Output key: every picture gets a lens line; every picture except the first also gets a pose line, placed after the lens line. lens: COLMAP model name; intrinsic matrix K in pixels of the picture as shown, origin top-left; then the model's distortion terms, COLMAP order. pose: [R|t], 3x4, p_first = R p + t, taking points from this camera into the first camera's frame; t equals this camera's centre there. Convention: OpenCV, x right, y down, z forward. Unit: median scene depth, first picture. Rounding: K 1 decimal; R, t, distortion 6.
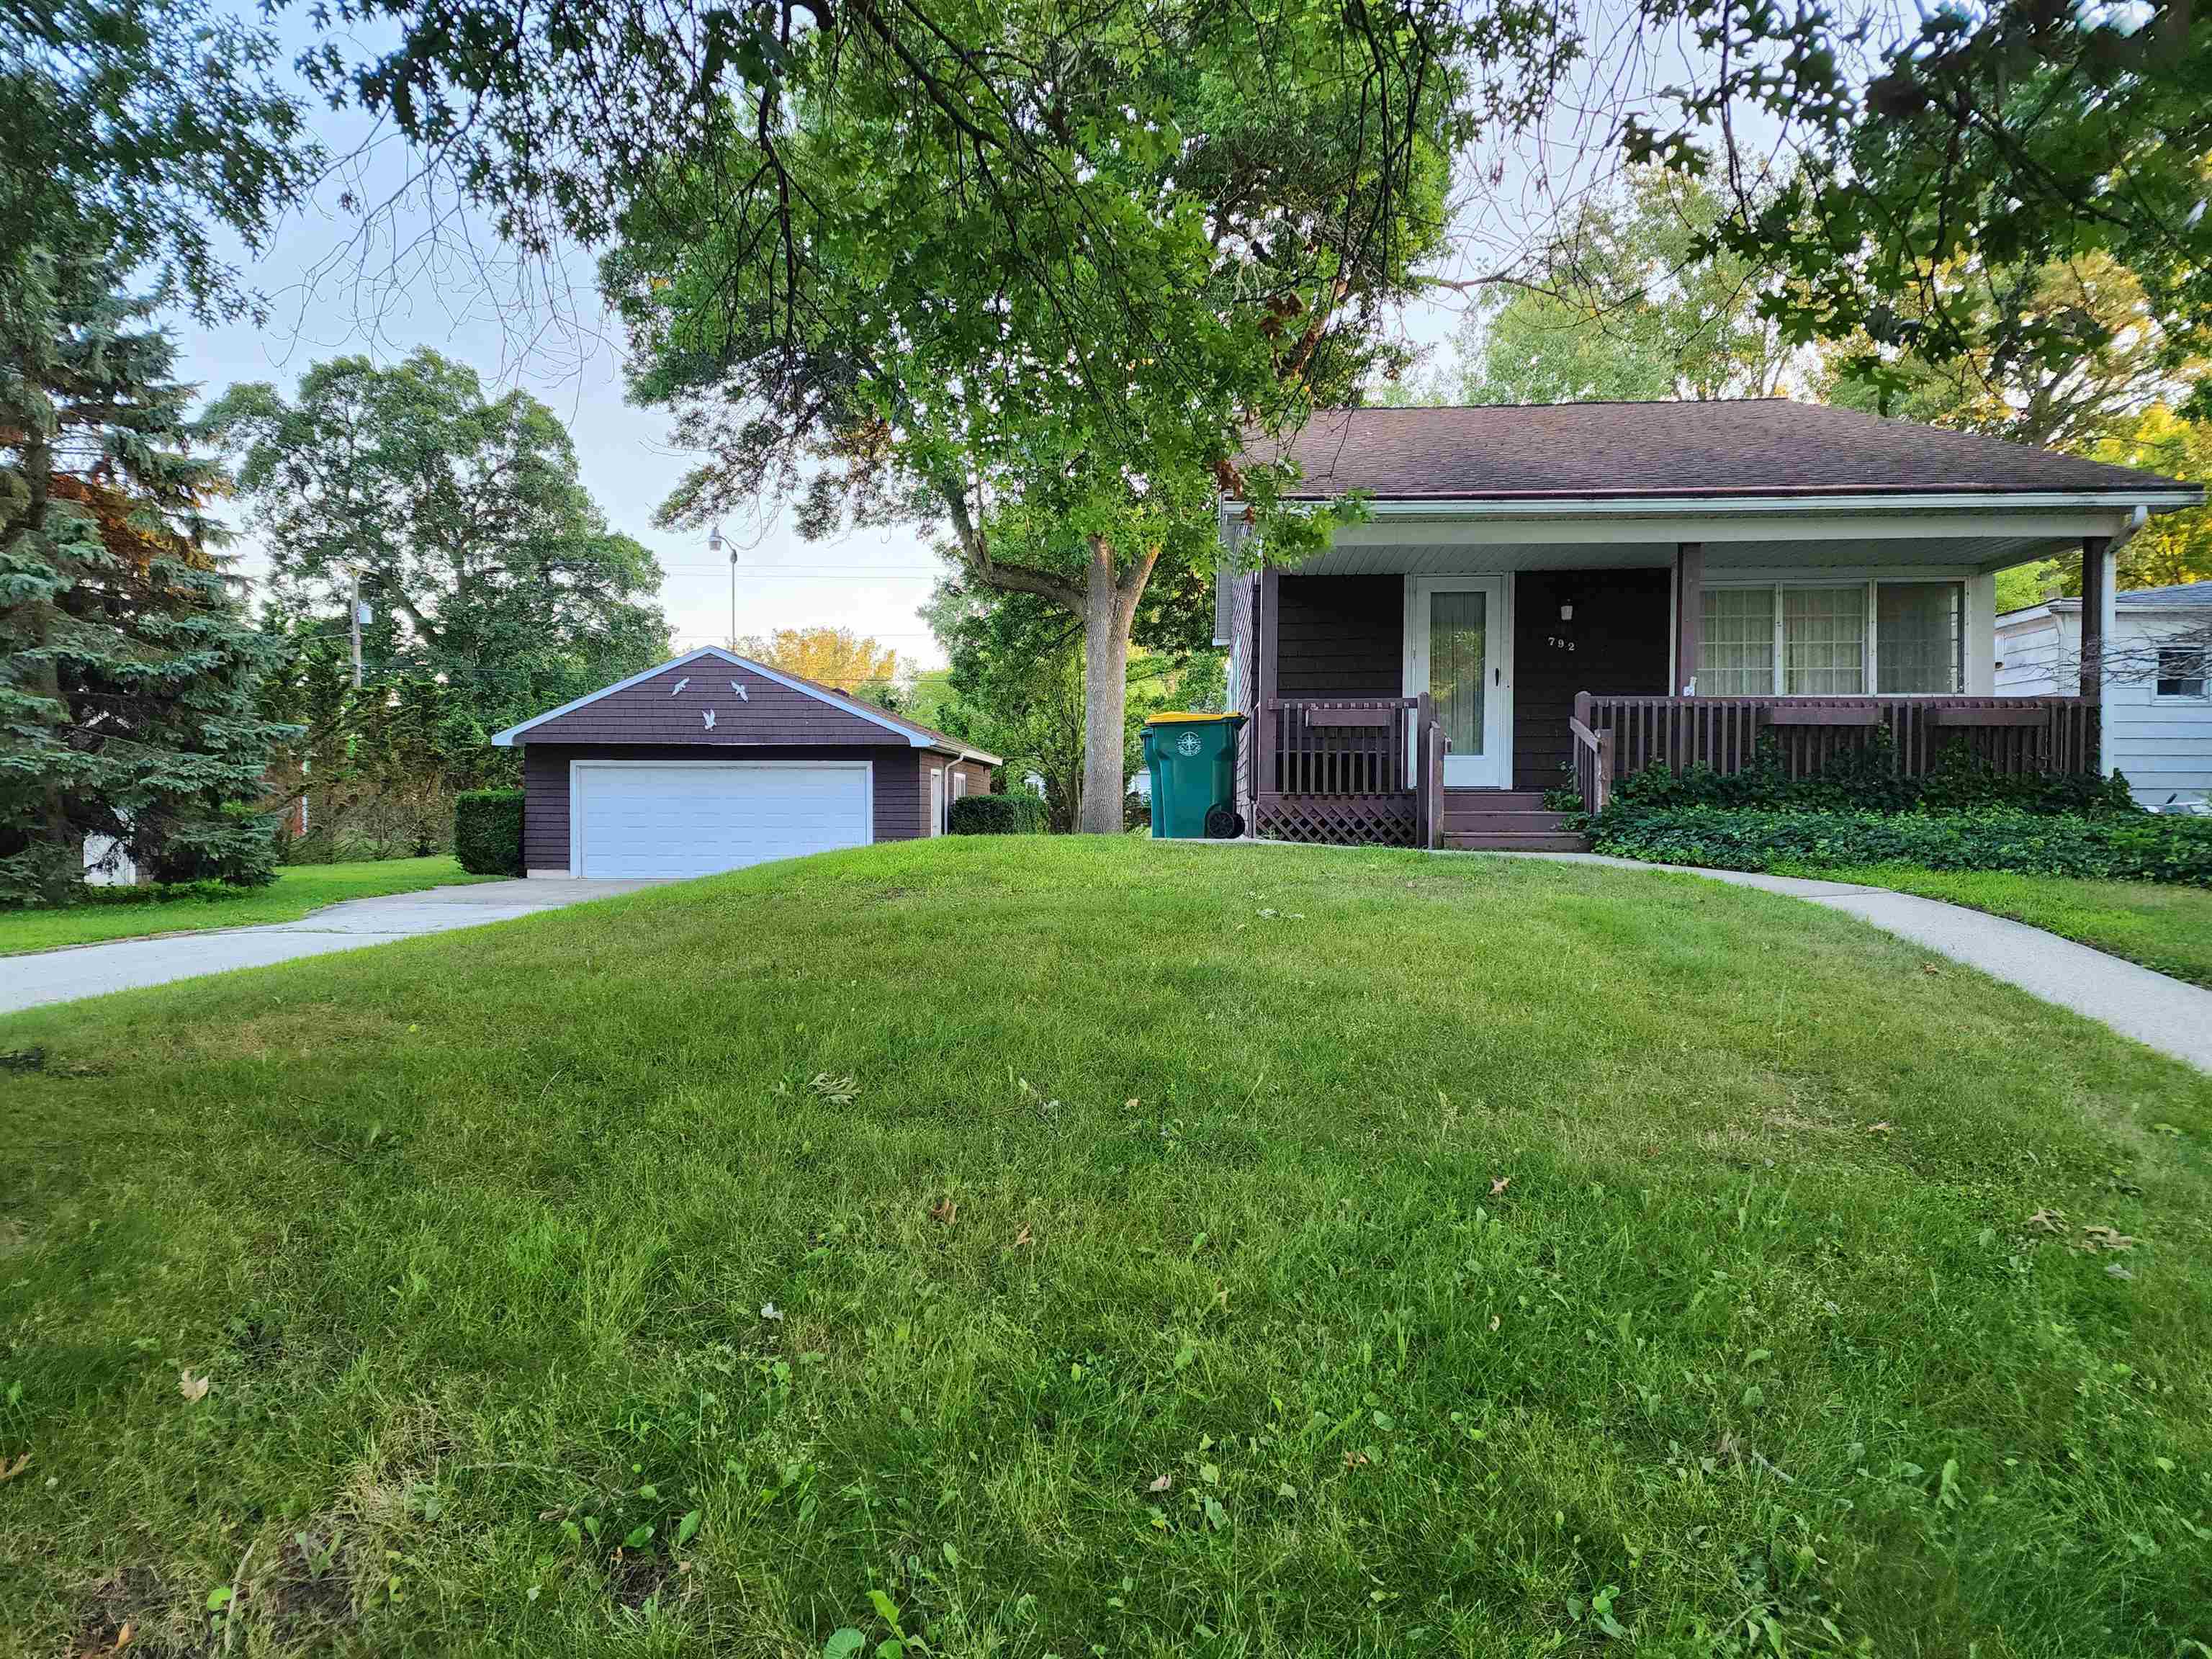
lens RADIAL K [[1688.4, 0, 1106.0], [0, 1688.4, 829.5], [0, 0, 1]] dist [0.070916, 0.000926]
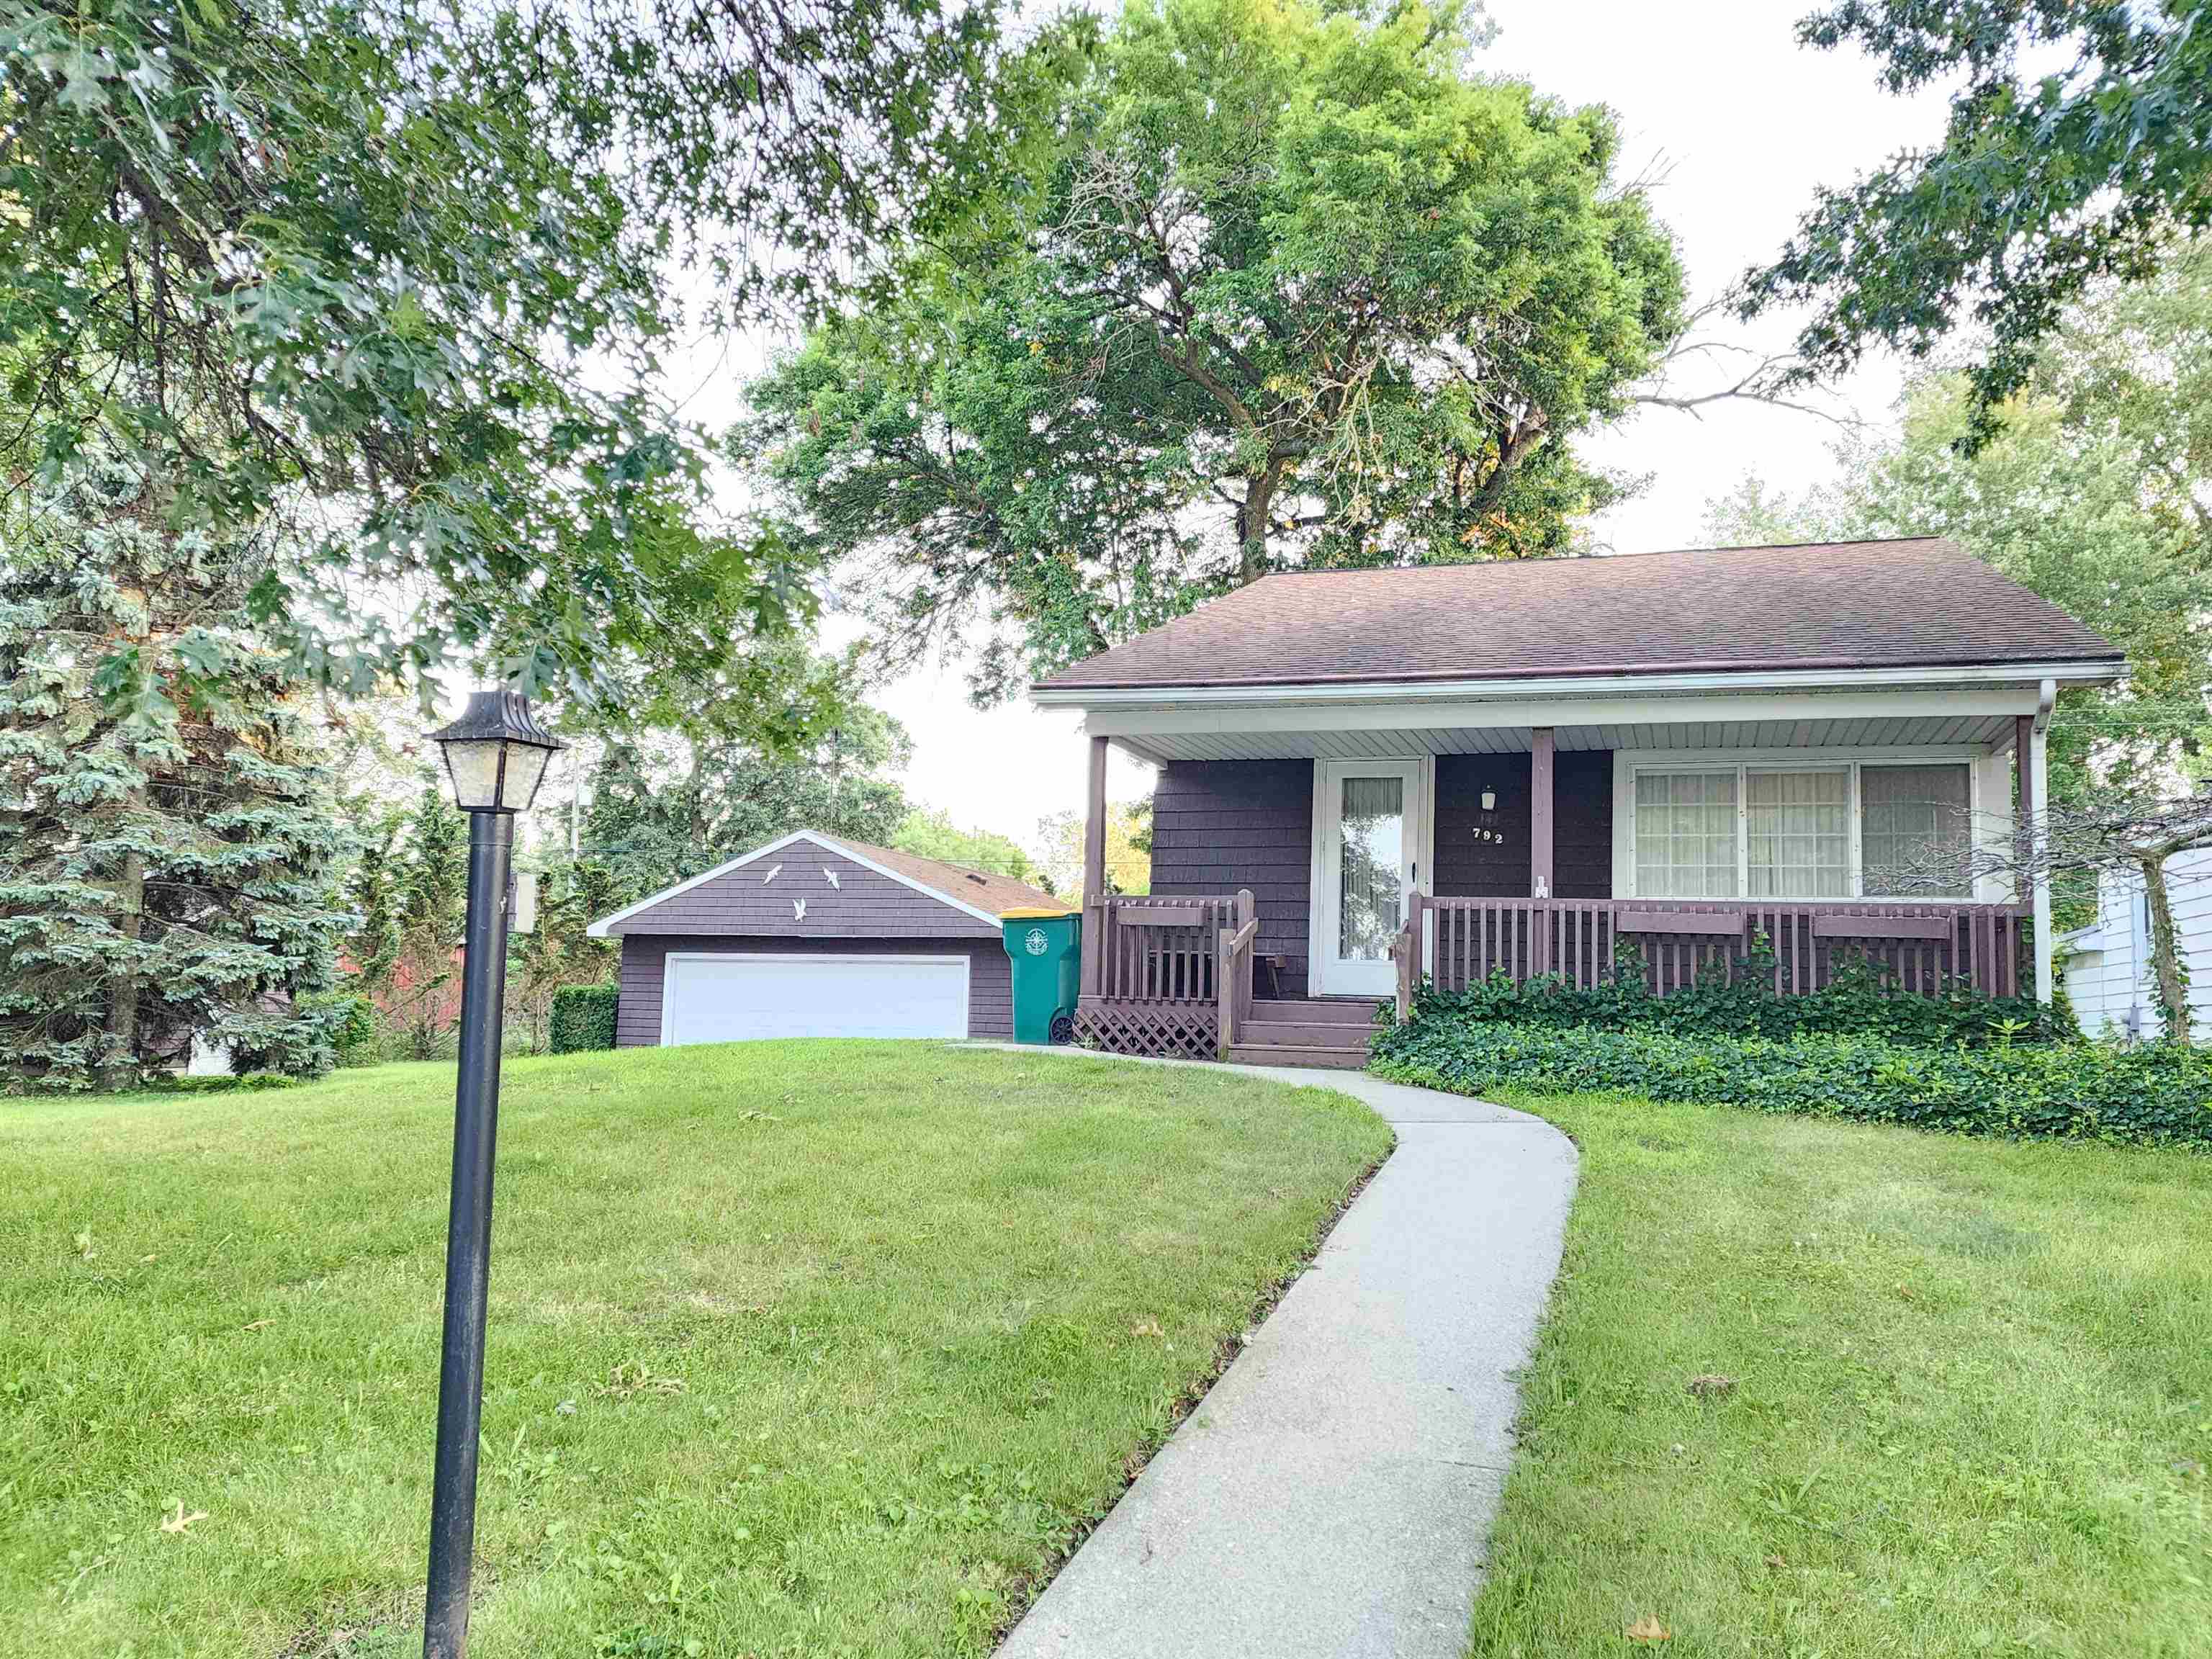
lens RADIAL K [[2058.2, 0, 1106.0], [0, 2058.2, 829.5], [0, 0, 1]] dist [0.114628, -0.011891]
pose [[0.967649, -0.002165, -0.252292, 0.274978], [-0.023194, 0.994966, -0.097494, -0.002357], [0.251233, 0.100191, 0.962727, -0.066830]]
